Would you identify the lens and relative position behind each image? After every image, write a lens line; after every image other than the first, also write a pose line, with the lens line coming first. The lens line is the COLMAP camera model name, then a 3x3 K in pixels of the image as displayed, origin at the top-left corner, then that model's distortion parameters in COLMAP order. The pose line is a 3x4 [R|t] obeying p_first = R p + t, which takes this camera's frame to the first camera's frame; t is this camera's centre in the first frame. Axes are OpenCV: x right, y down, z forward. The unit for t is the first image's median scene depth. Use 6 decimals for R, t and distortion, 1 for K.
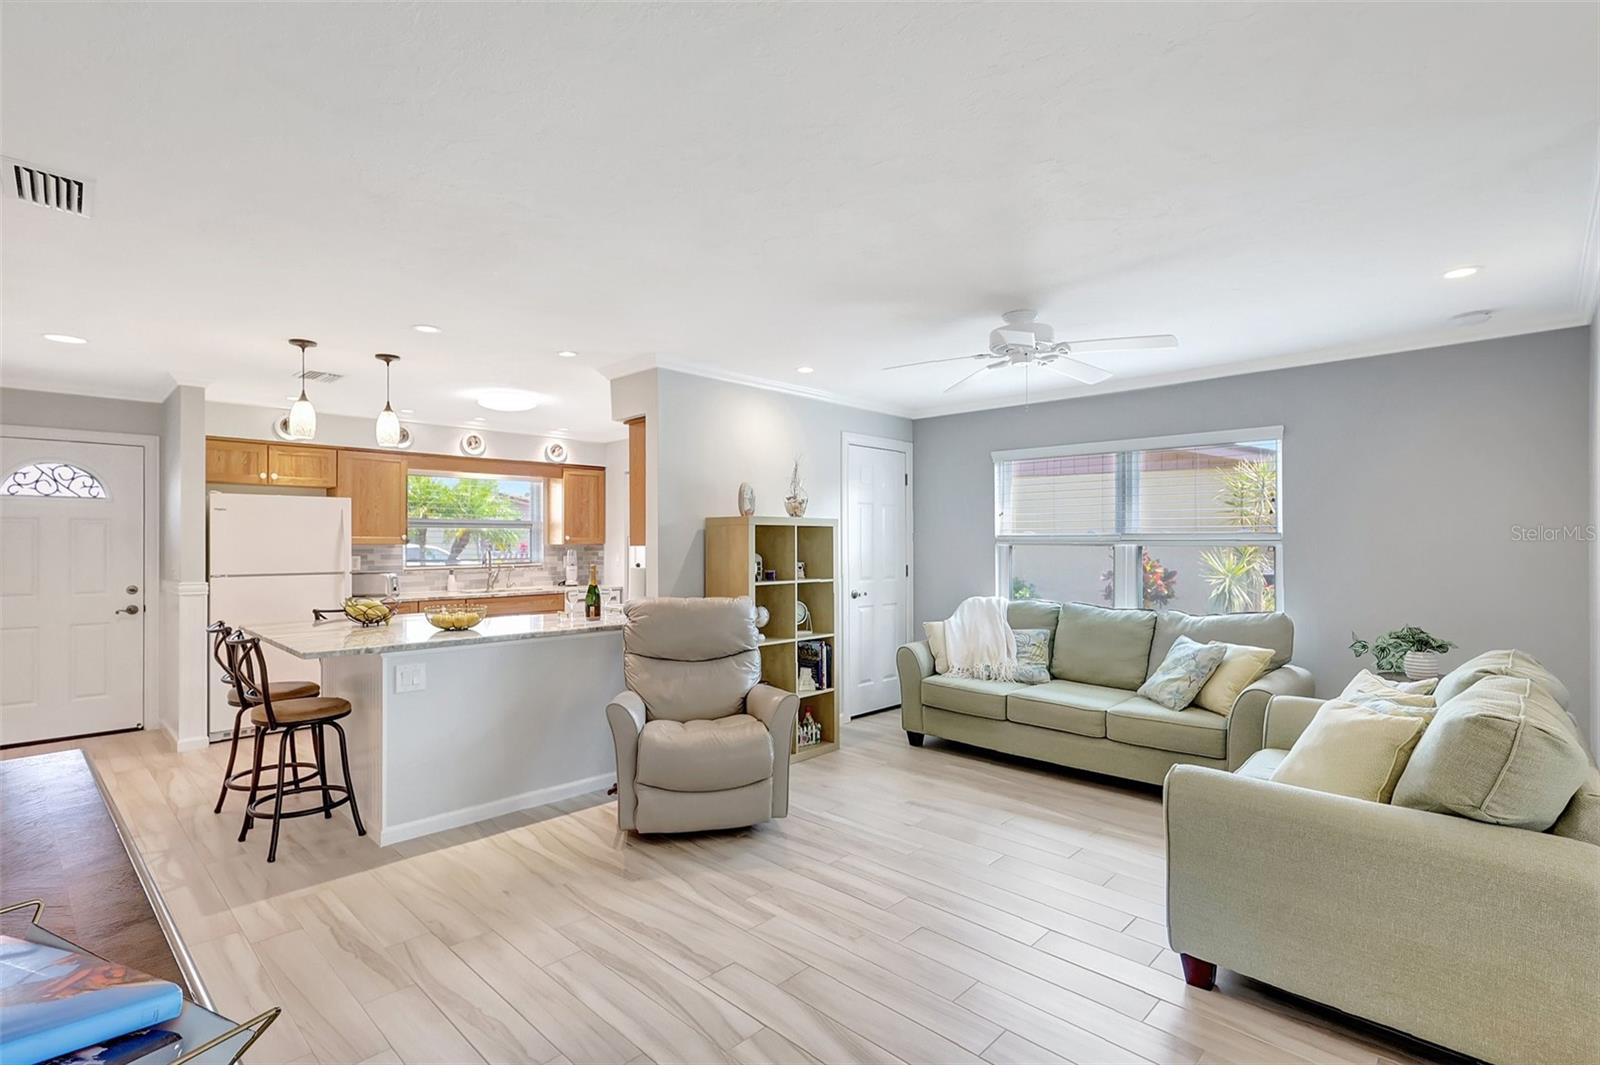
lens RADIAL K [[754.9, 0, 772.7], [0, 754.9, 540.1], [0, 0, 1]] dist [0.013812, -0.000117]
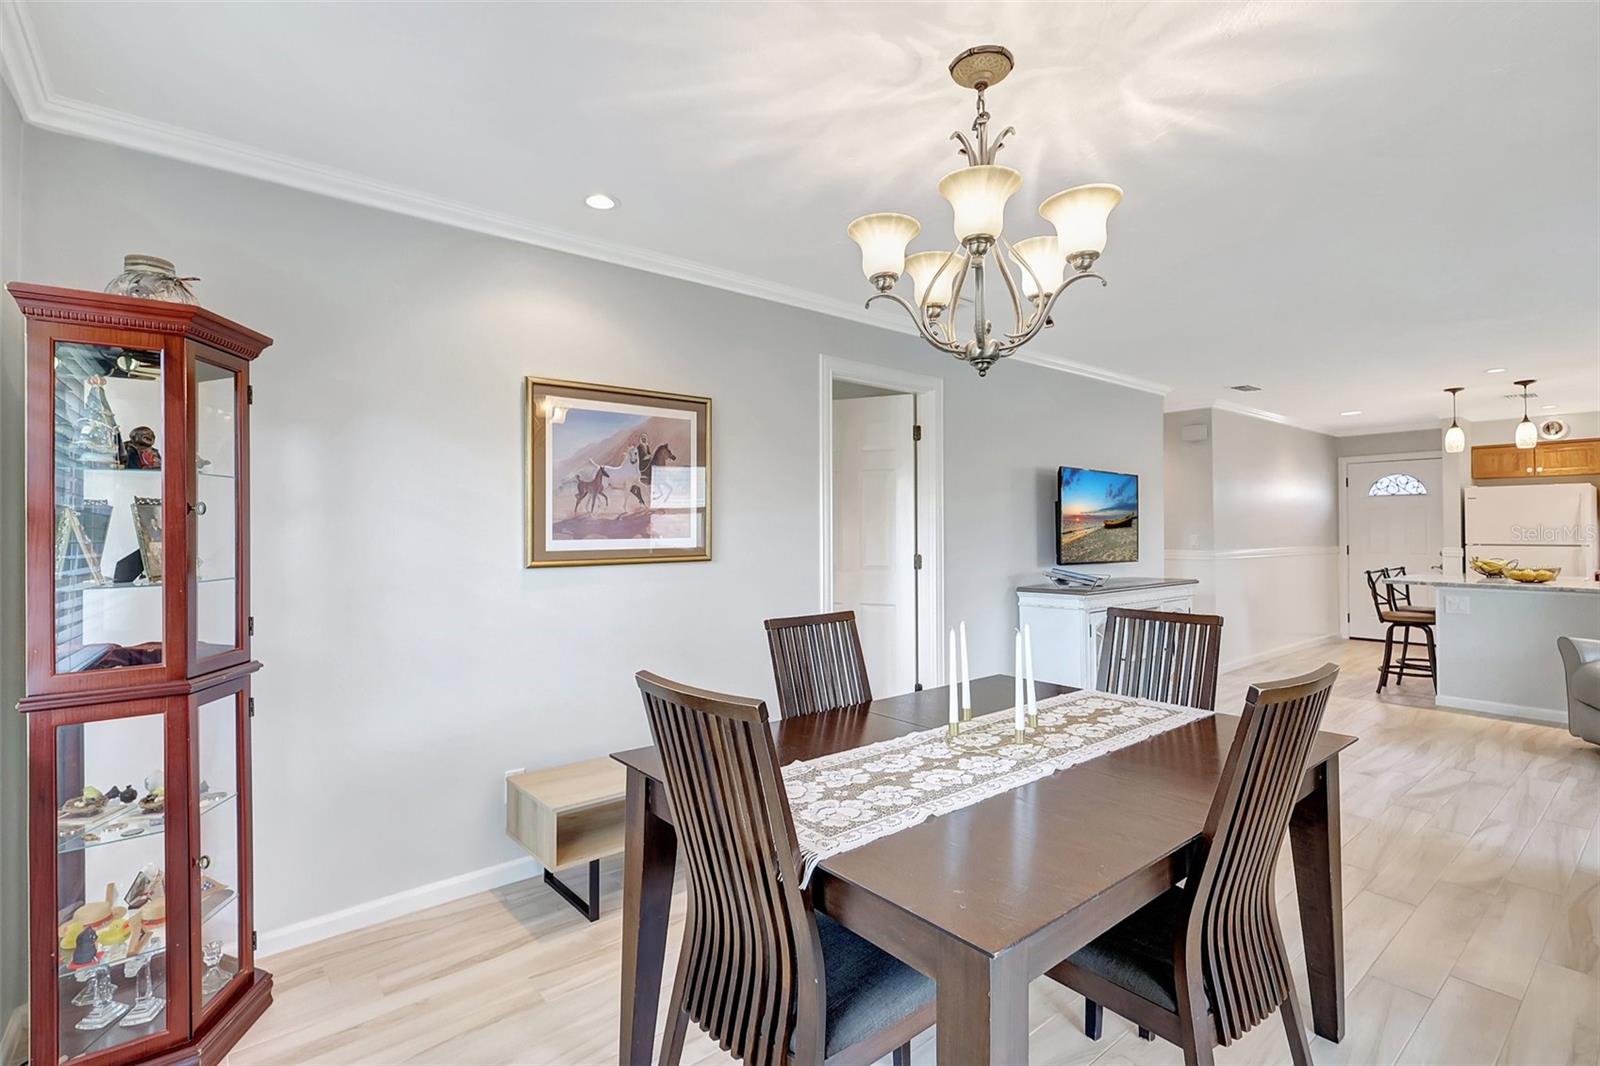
lens RADIAL K [[739.5, 0, 794.2], [0, 739.5, 523.1], [0, 0, 1]] dist [0.011157, -0.004592]
pose [[-0.103310, -0.008680, -0.994611, 0.752869], [0.004549, 0.999947, -0.009199, 0.012761], [0.994639, -0.005474, -0.103265, -0.127556]]
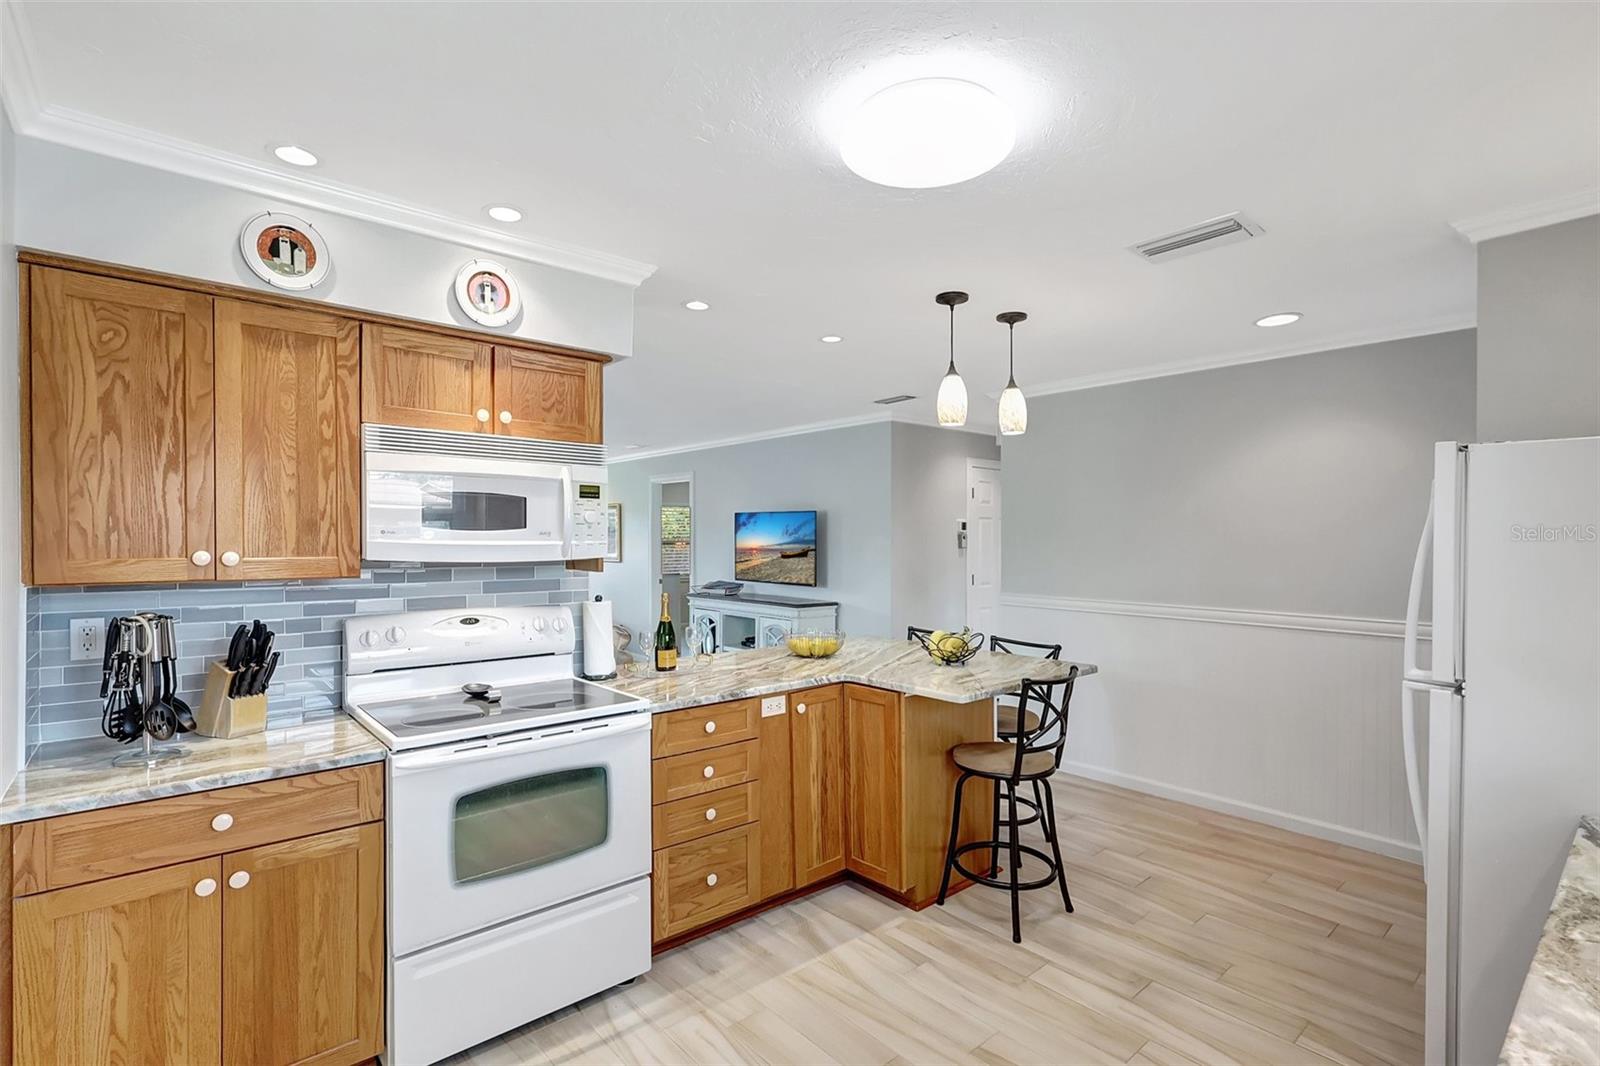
lens RADIAL K [[743.4, 0, 782.4], [0, 743.4, 540.6], [0, 0, 1]] dist [0.003276, 0.000703]
pose [[-0.996413, -0.001576, 0.084609, -0.330481], [-0.001533, 0.999999, 0.000579, -0.015199], [-0.084610, 0.000447, -0.996414, 1.355016]]
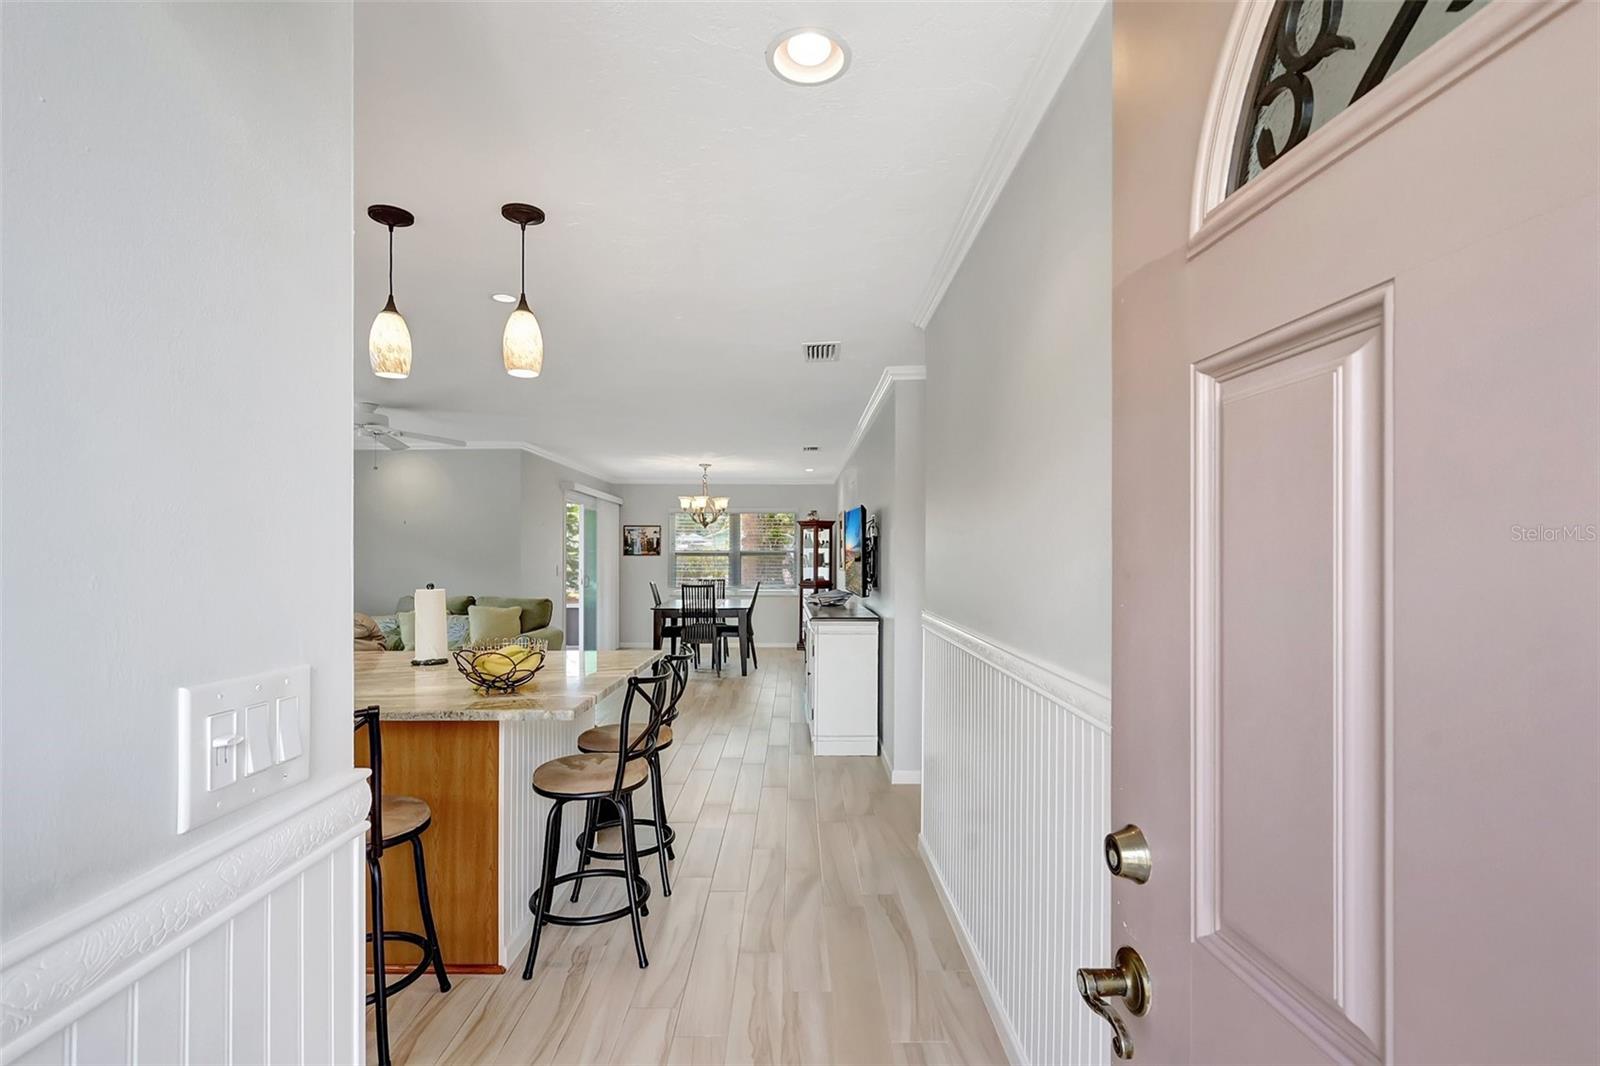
lens RADIAL K [[743.4, 0, 782.4], [0, 743.4, 540.6], [0, 0, 1]] dist [0.003276, 0.000703]
pose [[-0.697395, 0.014088, 0.716548, -0.868586], [0.000627, 0.999818, -0.019047, 0.003385], [-0.716686, -0.012834, -0.697278, 0.940307]]
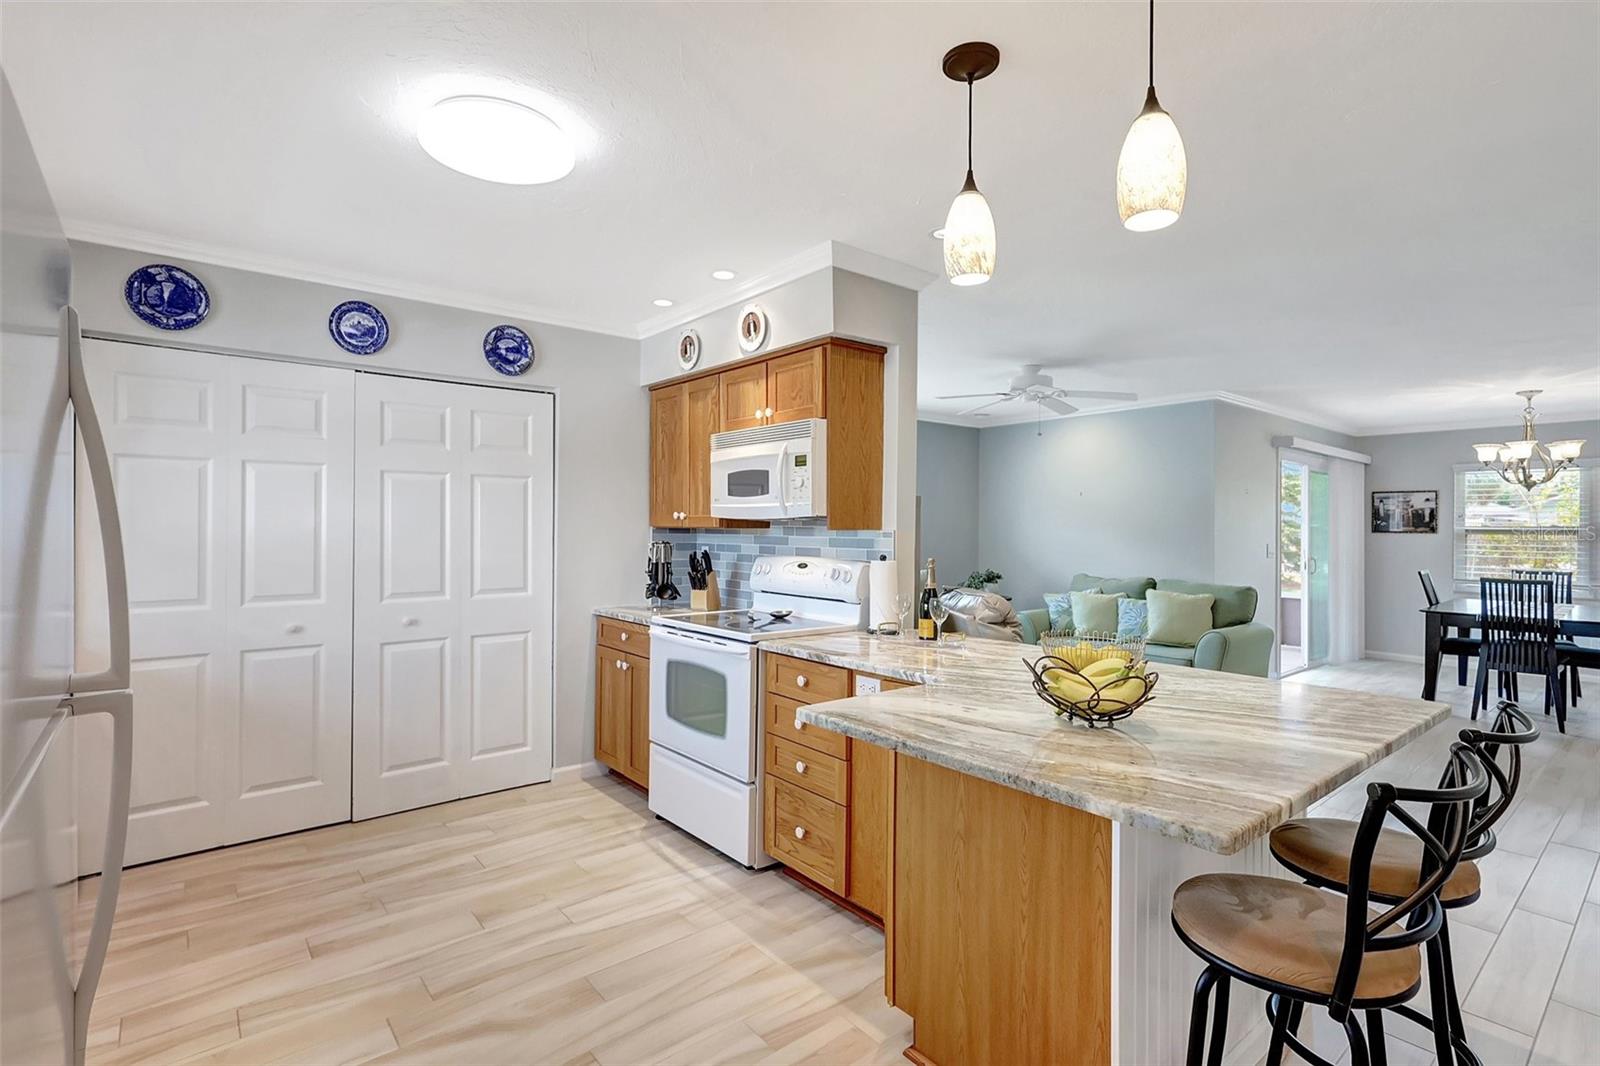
lens RADIAL K [[751.6, 0, 797.1], [0, 751.6, 525.4], [0, 0, 1]] dist [0.001608, 0.001014]
pose [[0.092911, 0.003893, 0.995667, -0.727536], [-0.007882, 0.999964, -0.003174, 0.004575], [-0.995643, -0.007553, 0.092939, 0.847031]]
